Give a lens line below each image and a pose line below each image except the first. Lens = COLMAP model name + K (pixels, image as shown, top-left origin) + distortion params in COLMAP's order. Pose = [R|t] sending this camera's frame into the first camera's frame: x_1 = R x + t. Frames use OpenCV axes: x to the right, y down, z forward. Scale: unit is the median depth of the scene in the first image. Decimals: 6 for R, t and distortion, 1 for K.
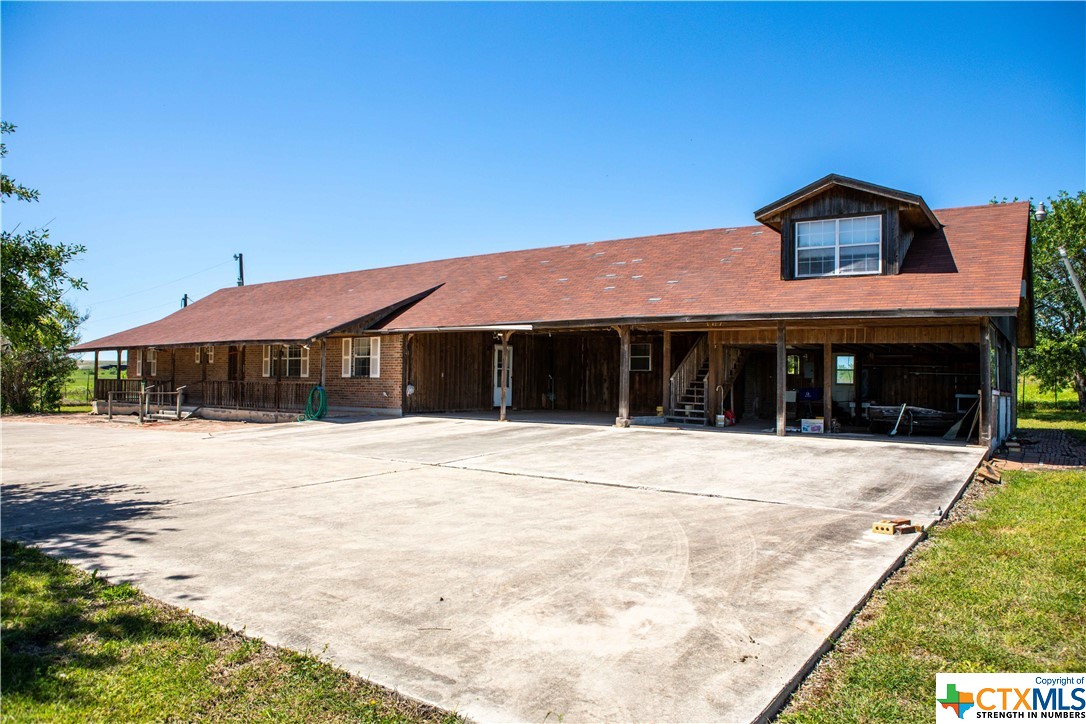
lens RADIAL K [[727.2, 0, 542.3], [0, 727.2, 365.8], [0, 0, 1]] dist [-0.002457, 0.000045]
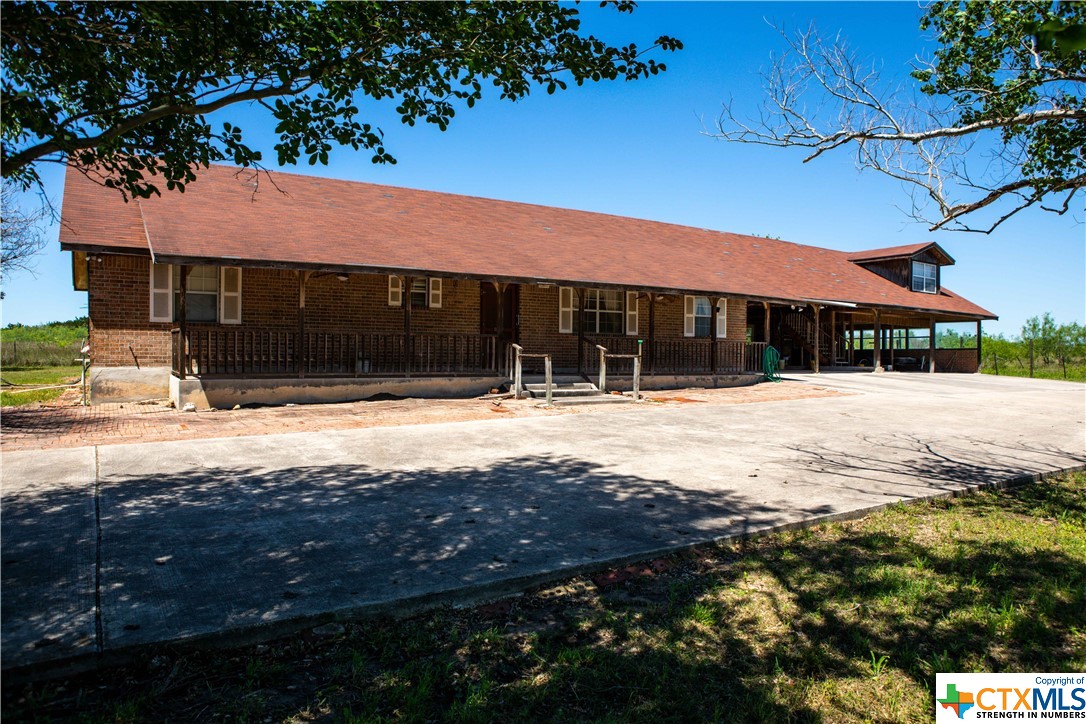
lens RADIAL K [[727.2, 0, 543.0], [0, 727.2, 359.1], [0, 0, 1]] dist [-0.002457, 0.000045]
pose [[0.362129, -0.025277, 0.931785, -1.235298], [-0.042080, 0.998170, 0.043432, 0.012114], [-0.931178, -0.054937, 0.360403, 0.834211]]
